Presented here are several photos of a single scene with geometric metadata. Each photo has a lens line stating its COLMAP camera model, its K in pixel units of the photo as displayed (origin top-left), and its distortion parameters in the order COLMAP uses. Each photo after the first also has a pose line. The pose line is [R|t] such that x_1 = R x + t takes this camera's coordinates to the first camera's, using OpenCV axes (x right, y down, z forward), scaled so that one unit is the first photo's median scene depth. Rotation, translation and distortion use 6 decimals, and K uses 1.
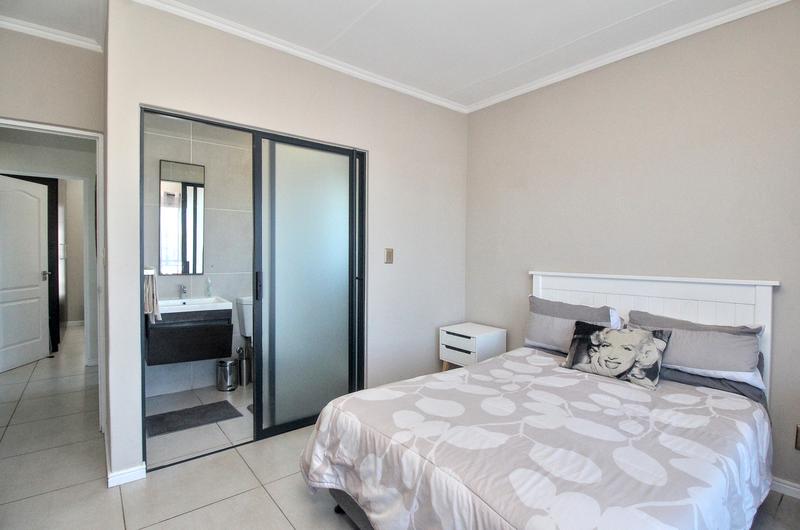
lens RADIAL K [[392.2, 0, 400.0], [0, 392.2, 265.0], [0, 0, 1]] dist [-0.000647, -0.000083]
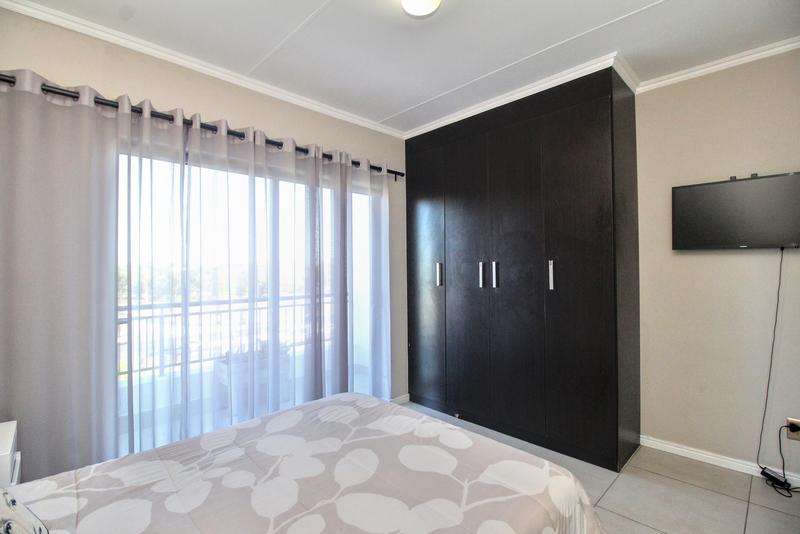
lens RADIAL K [[376.1, 0, 397.4], [0, 376.1, 264.2], [0, 0, 1]] dist [-0.012502, -0.000108]
pose [[-0.994655, -0.007057, -0.103013, 0.266645], [-0.009252, 0.999740, 0.020846, -0.081814], [0.102839, 0.021688, -0.994462, 1.889881]]
